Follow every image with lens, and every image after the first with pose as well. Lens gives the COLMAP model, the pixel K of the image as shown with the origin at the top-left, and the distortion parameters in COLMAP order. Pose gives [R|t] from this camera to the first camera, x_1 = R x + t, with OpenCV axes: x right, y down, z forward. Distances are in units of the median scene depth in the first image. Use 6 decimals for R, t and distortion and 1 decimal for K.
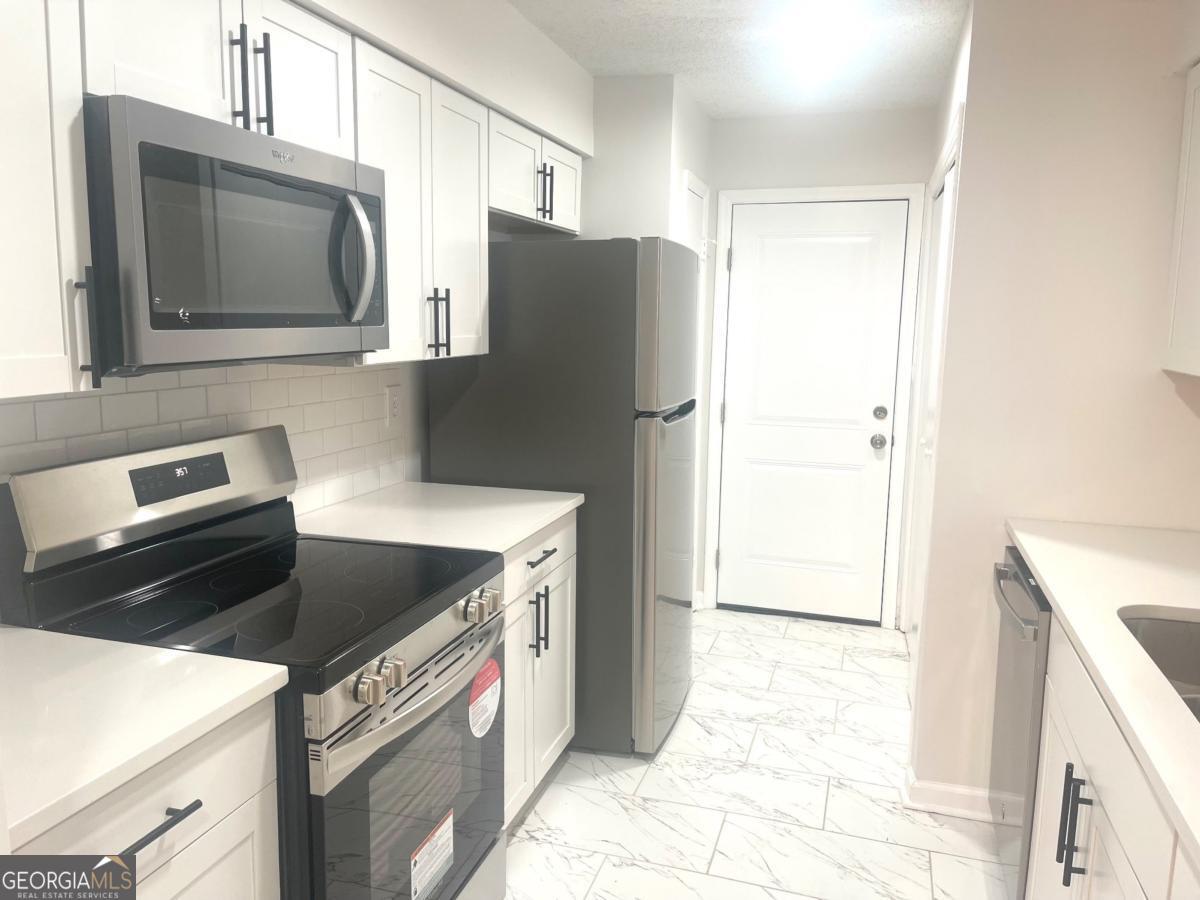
lens RADIAL K [[878.9, 0, 595.8], [0, 878.9, 452.9], [0, 0, 1]] dist [0.067852, -0.128407]
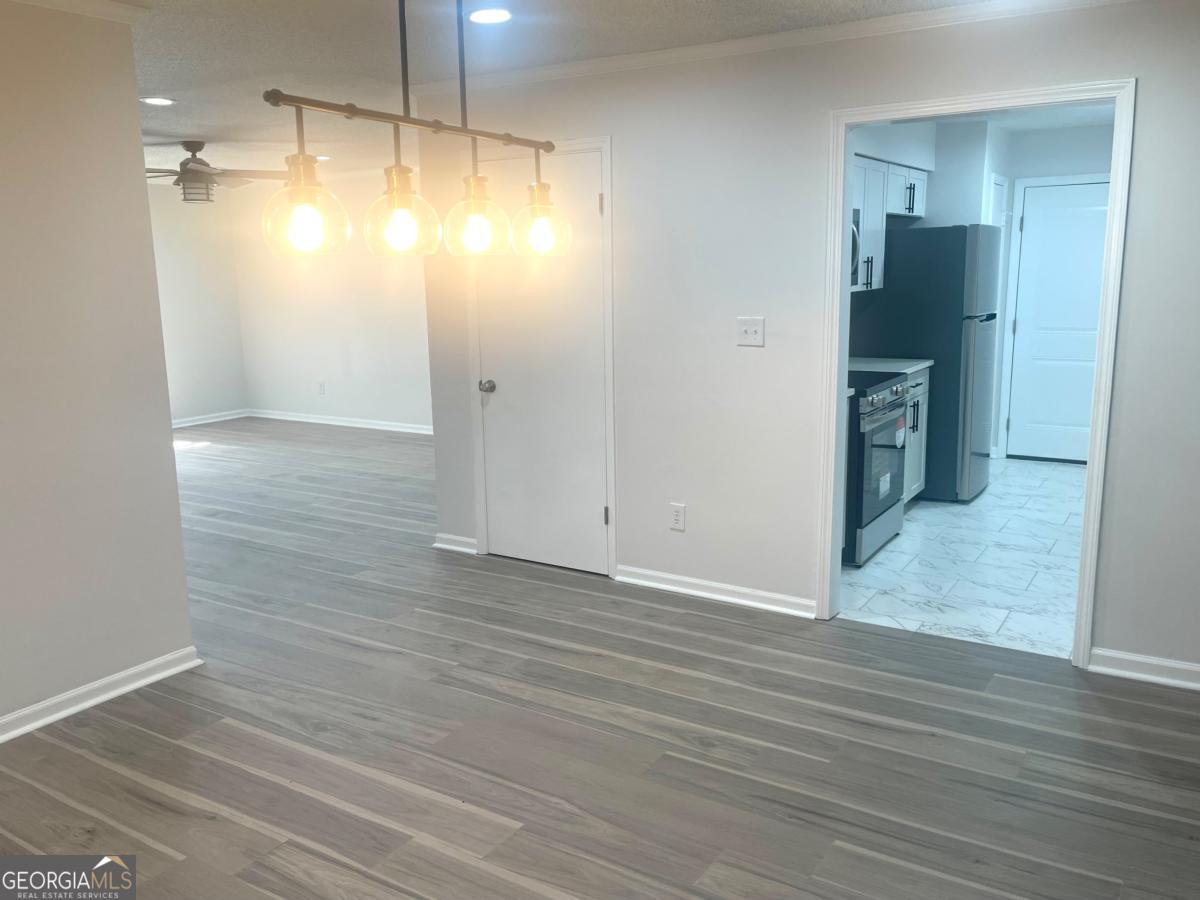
lens RADIAL K [[981.2, 0, 595.4], [0, 981.2, 443.4], [0, 0, 1]] dist [0.034753, -0.002641]
pose [[0.966141, 0.016661, -0.257477, -0.152385], [-0.009230, 0.999506, 0.030045, 0.153148], [0.257850, -0.026651, 0.965817, -1.140632]]
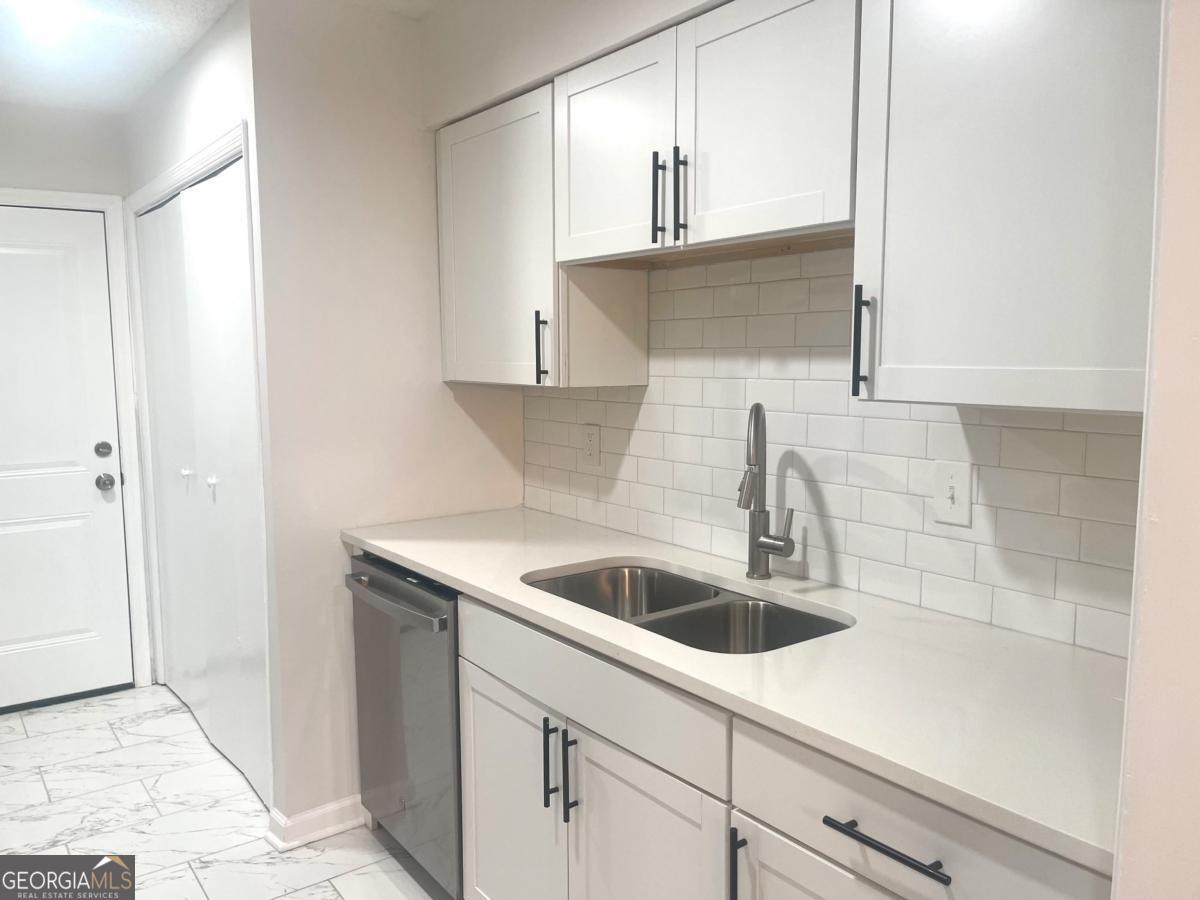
lens RADIAL K [[878.9, 0, 595.8], [0, 878.9, 452.9], [0, 0, 1]] dist [0.067852, -0.128407]
pose [[0.567698, -0.110295, 0.815815, -0.161467], [0.135518, 0.989986, 0.039540, -0.013560], [-0.812006, 0.088110, 0.576960, 0.120580]]
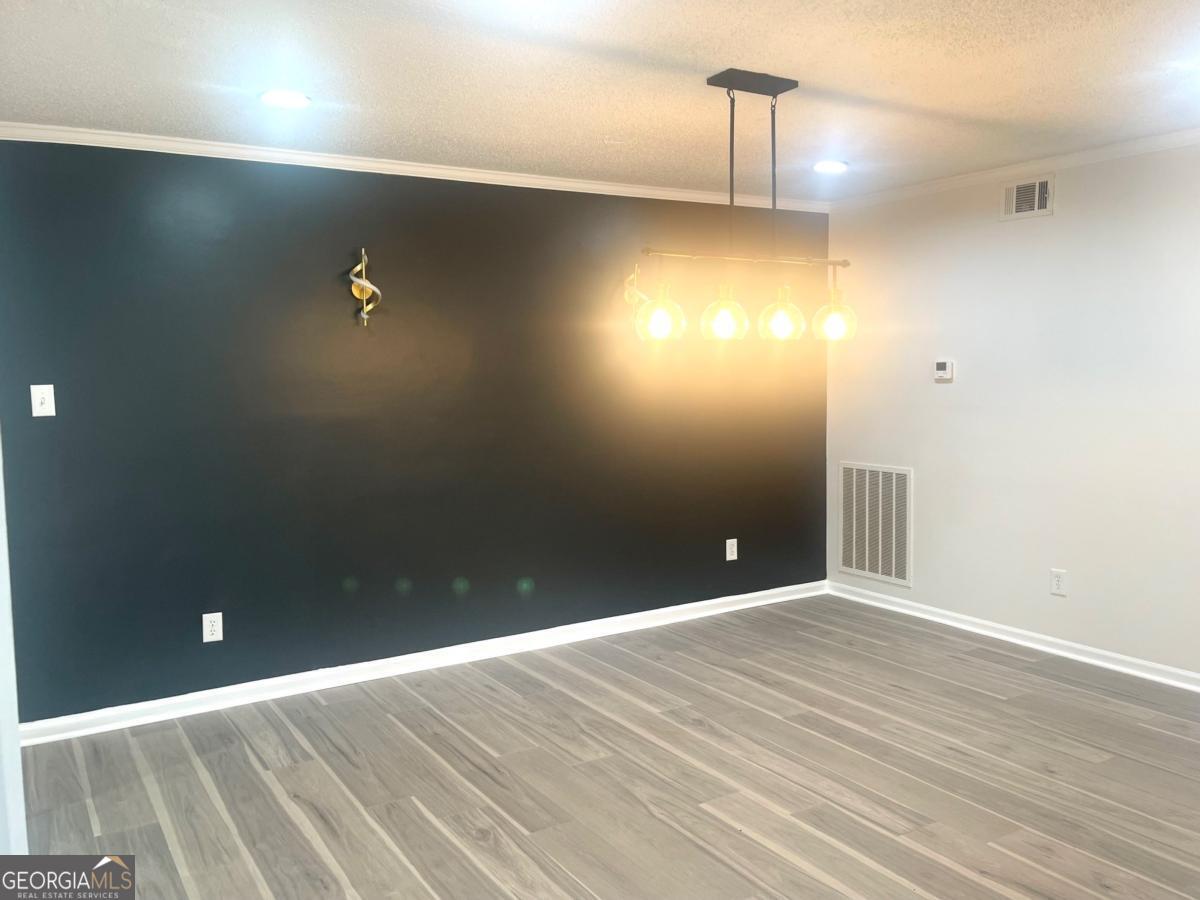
lens RADIAL K [[981.2, 0, 595.4], [0, 981.2, 443.4], [0, 0, 1]] dist [0.034753, -0.002641]
pose [[-0.758887, -0.052952, 0.649066, -1.013139], [0.107179, 0.972942, 0.204687, -0.084178], [-0.642342, 0.224901, -0.732678, 0.436050]]
